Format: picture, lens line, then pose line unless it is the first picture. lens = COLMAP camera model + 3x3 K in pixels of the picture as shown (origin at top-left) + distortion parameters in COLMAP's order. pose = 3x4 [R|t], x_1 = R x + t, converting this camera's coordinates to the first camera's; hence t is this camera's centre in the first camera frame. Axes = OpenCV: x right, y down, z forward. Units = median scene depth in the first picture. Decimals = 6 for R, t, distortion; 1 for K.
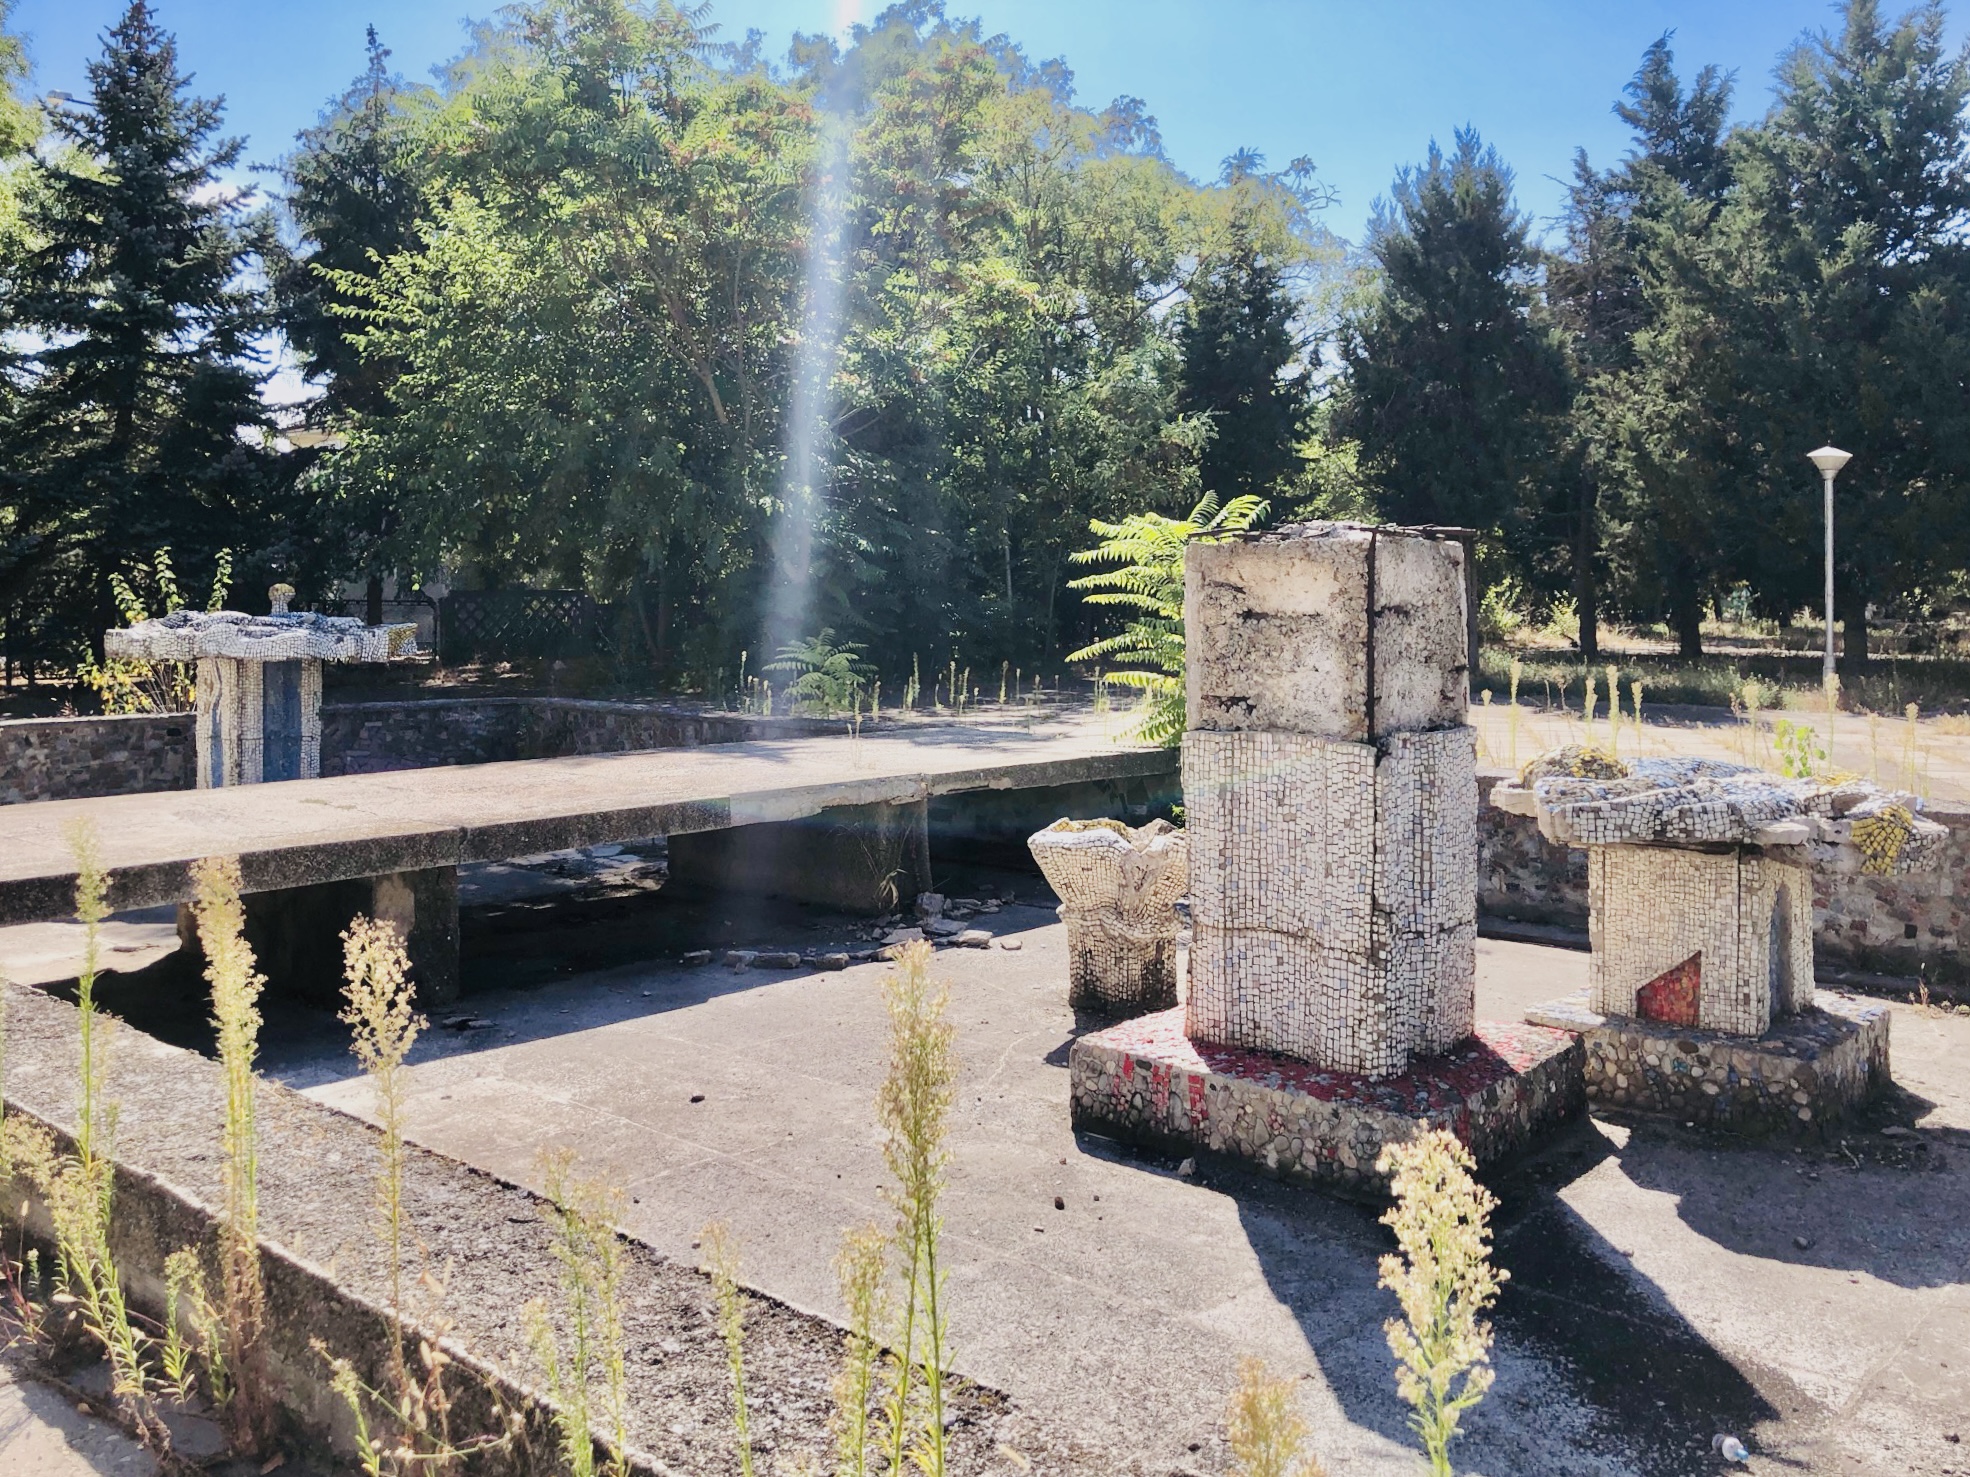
lens RADIAL K [[1594.8, 0, 986.4], [0, 1594.8, 773.2], [0, 0, 1]] dist [0.068236, -0.123170]
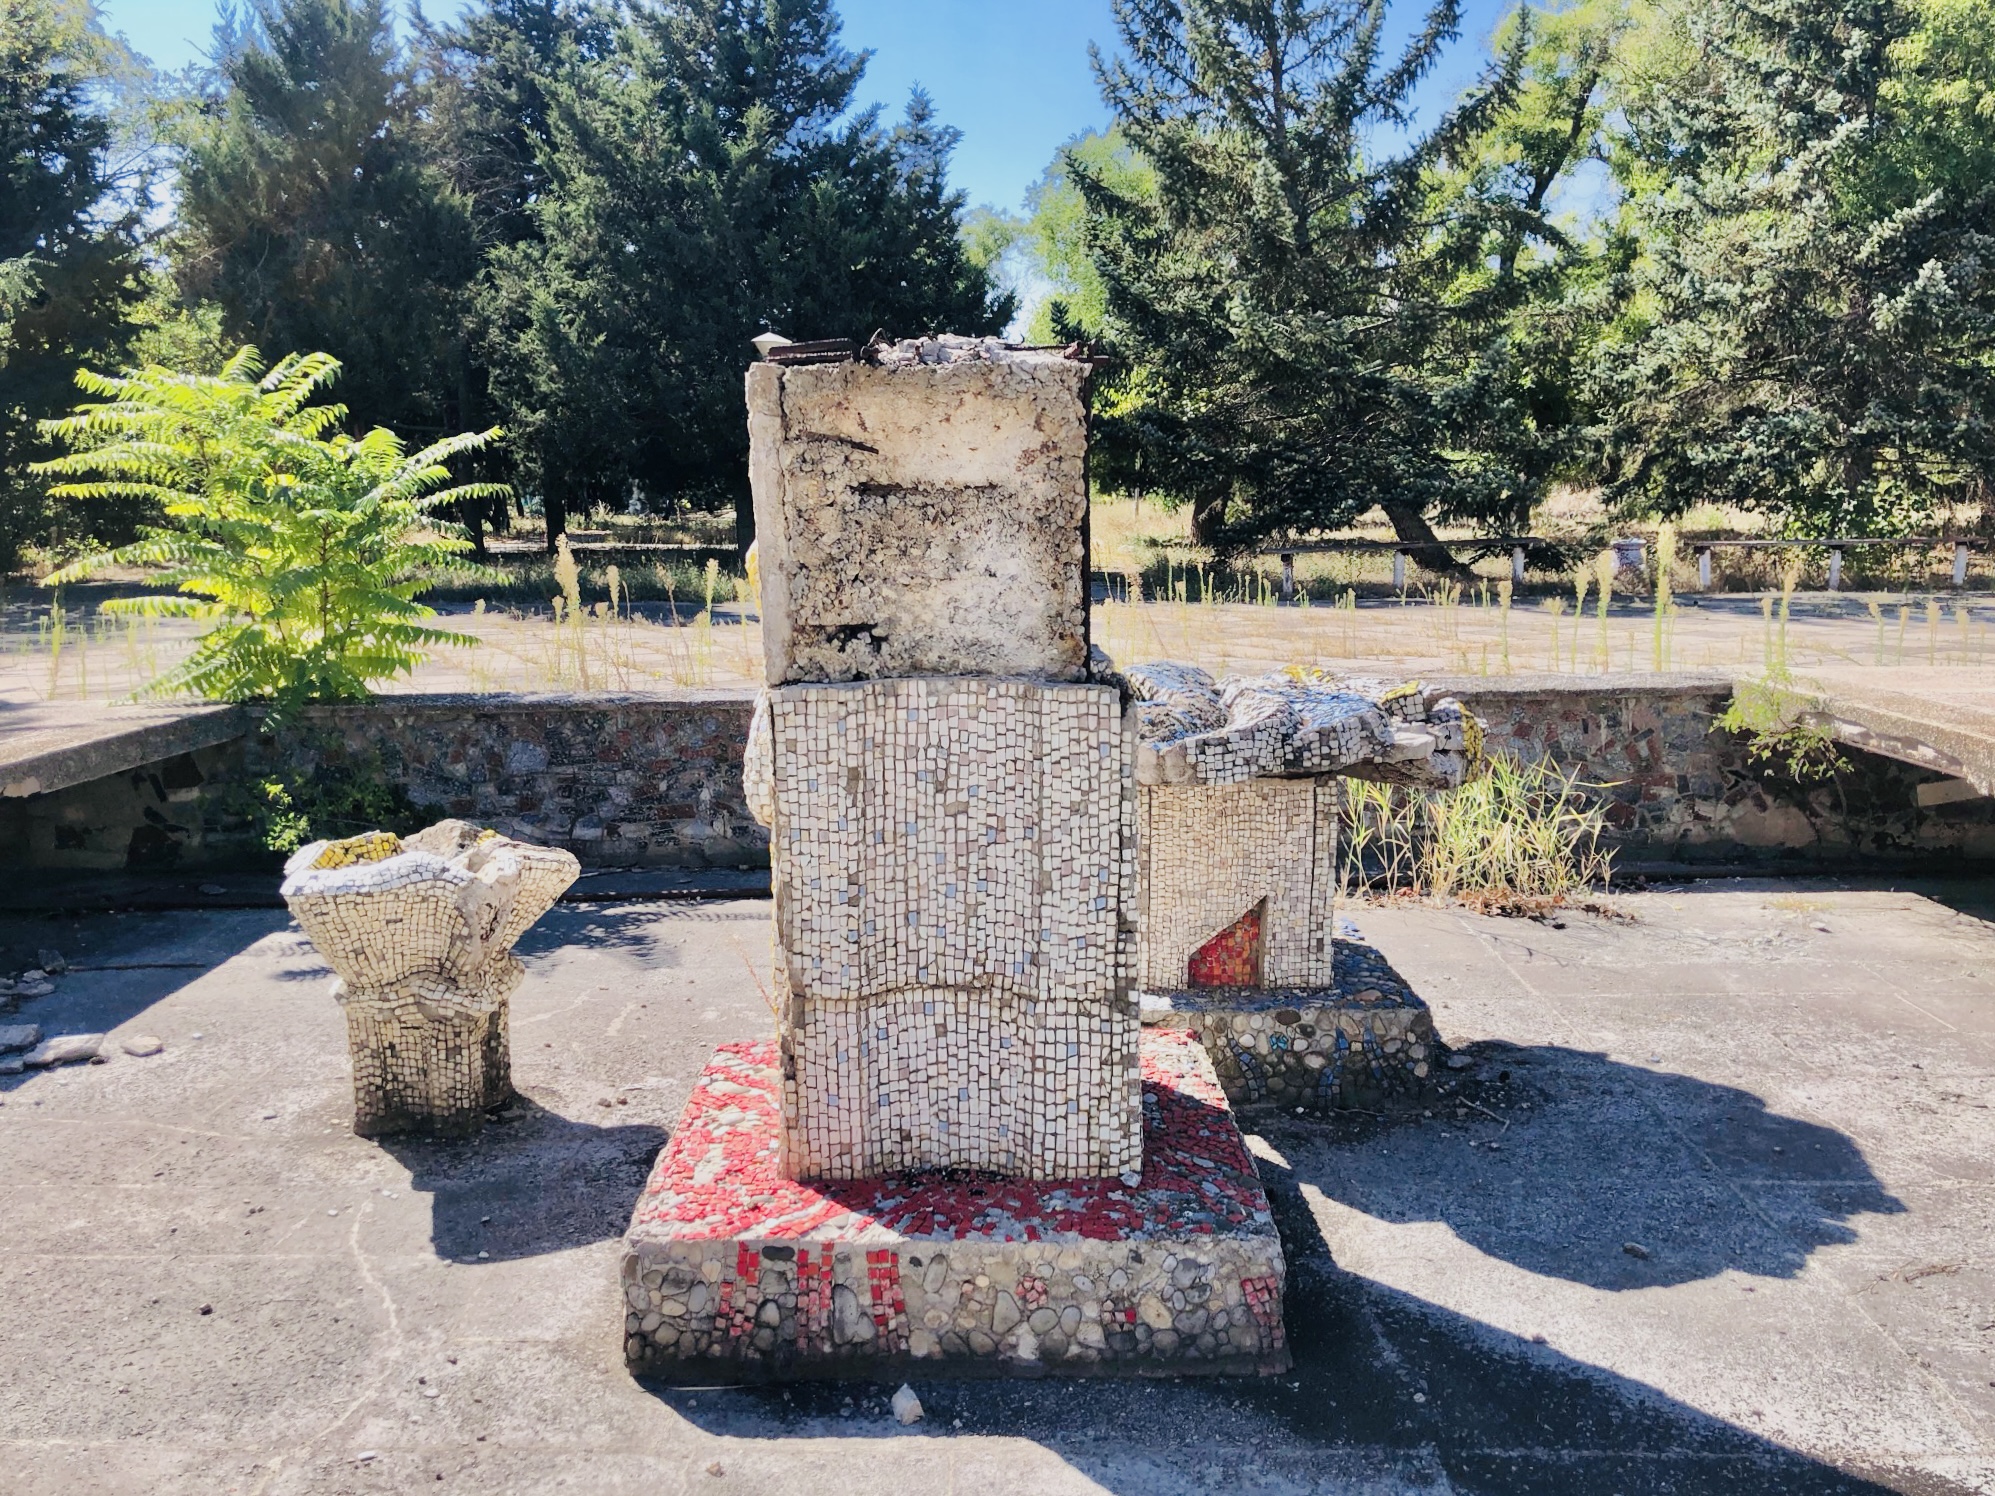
lens RADIAL K [[1647.1, 0, 945.6], [0, 1647.1, 758.5], [0, 0, 1]] dist [0.053456, -0.074288]
pose [[0.769529, -0.117653, 0.627680, -0.218129], [0.087998, 0.993042, 0.078252, -0.042915], [-0.632520, -0.004982, 0.774528, 0.484690]]
